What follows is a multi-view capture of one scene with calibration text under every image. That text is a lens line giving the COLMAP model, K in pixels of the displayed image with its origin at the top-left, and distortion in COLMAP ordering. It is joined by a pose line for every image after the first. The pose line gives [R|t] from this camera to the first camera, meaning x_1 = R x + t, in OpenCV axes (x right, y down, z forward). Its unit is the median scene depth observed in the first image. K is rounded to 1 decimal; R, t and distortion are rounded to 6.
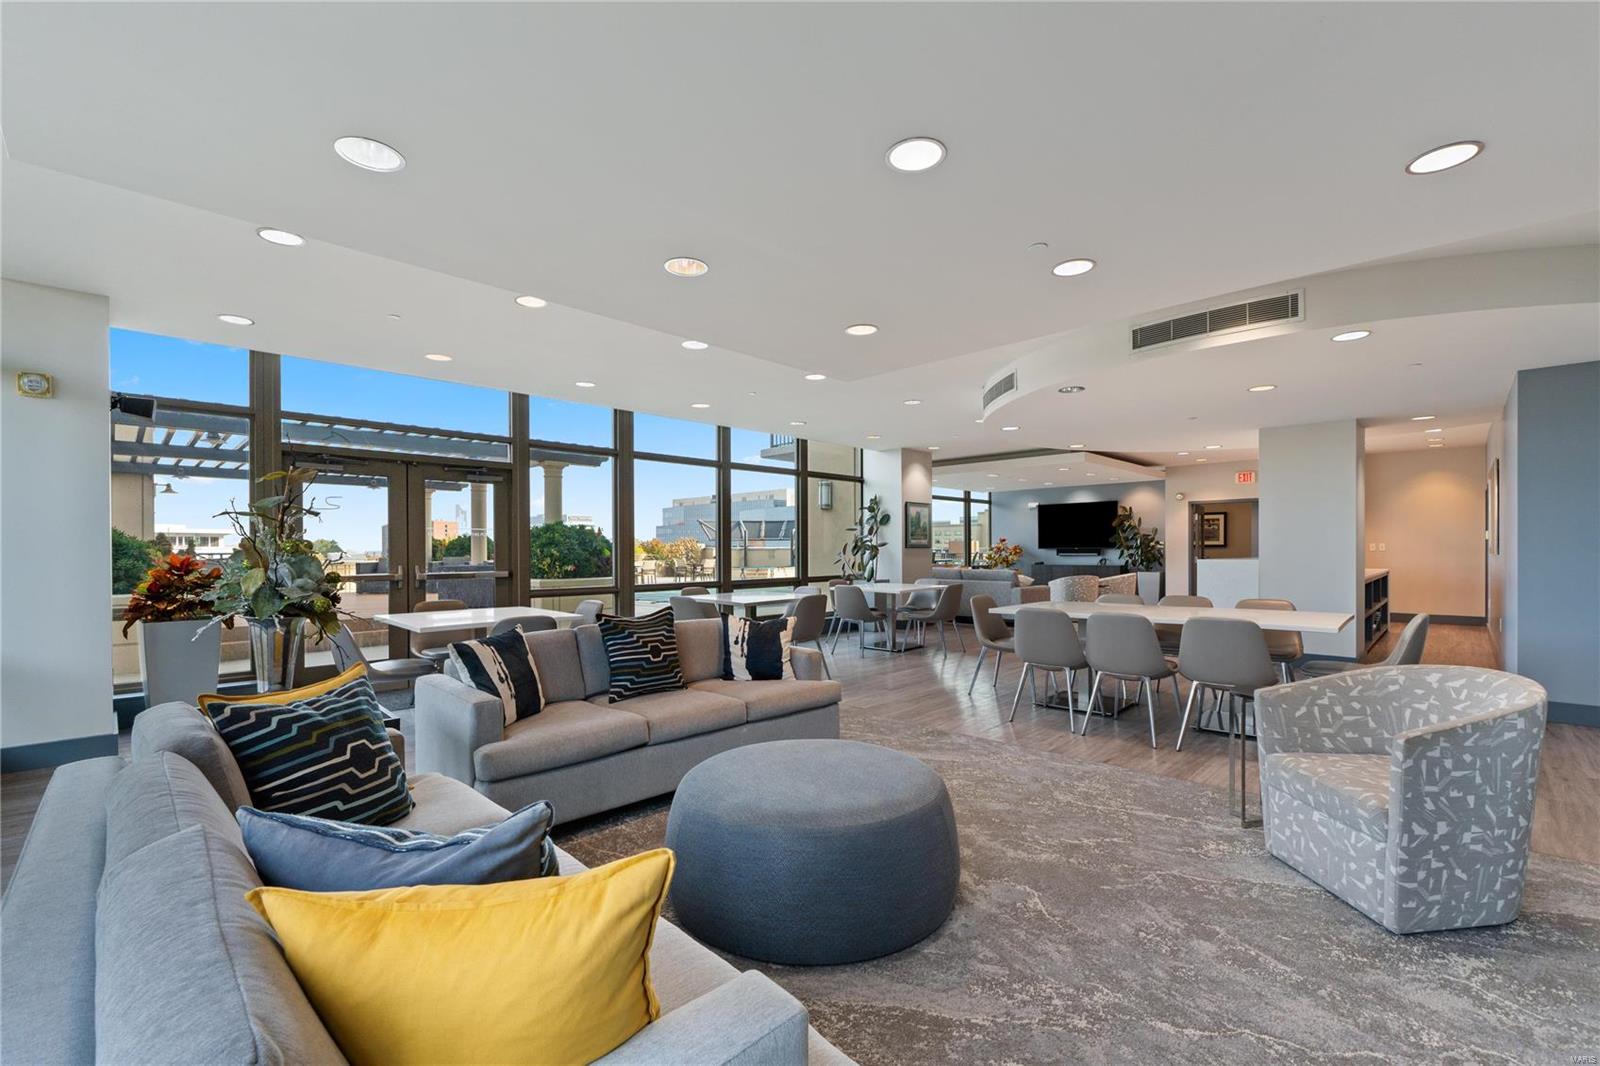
lens RADIAL K [[677.6, 0, 792.5], [0, 677.6, 545.7], [0, 0, 1]] dist [-0.002272, -0.000193]
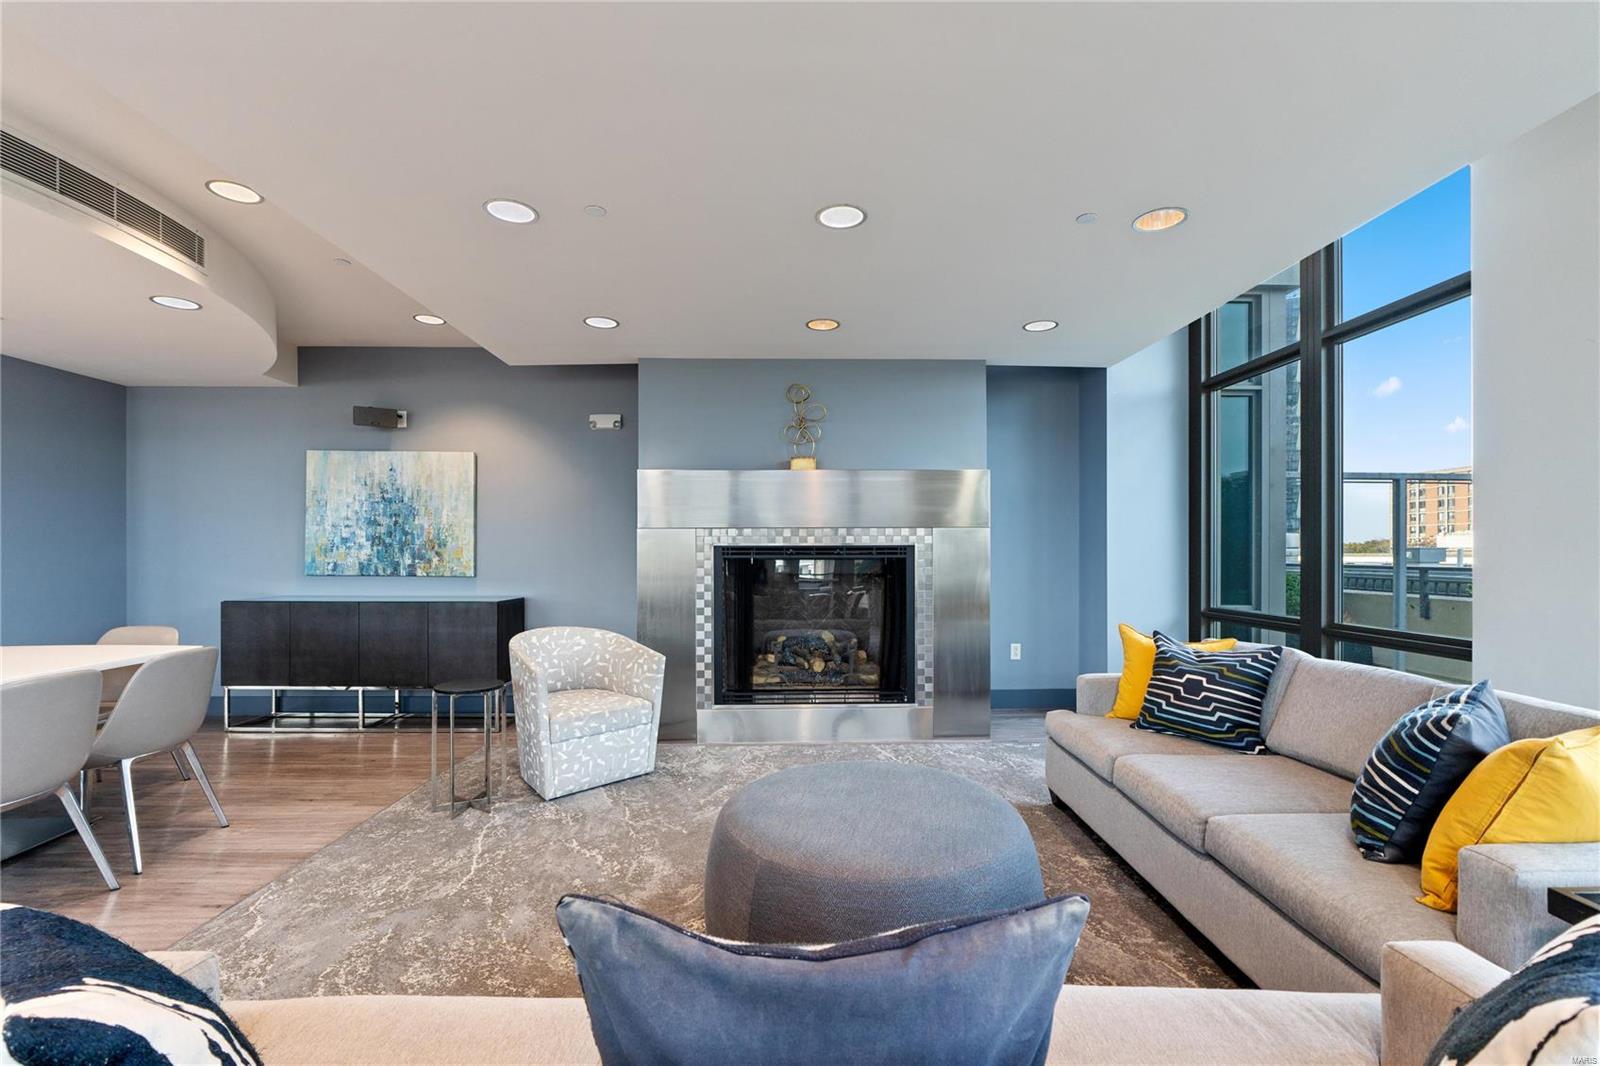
lens RADIAL K [[677.6, 0, 810.8], [0, 677.6, 554.4], [0, 0, 1]] dist [-0.002272, -0.000193]
pose [[-0.728366, -0.000648, 0.685188, -0.417964], [-0.003075, 0.999993, -0.002322, 0.007427], [-0.685181, -0.003798, -0.728362, 1.355017]]
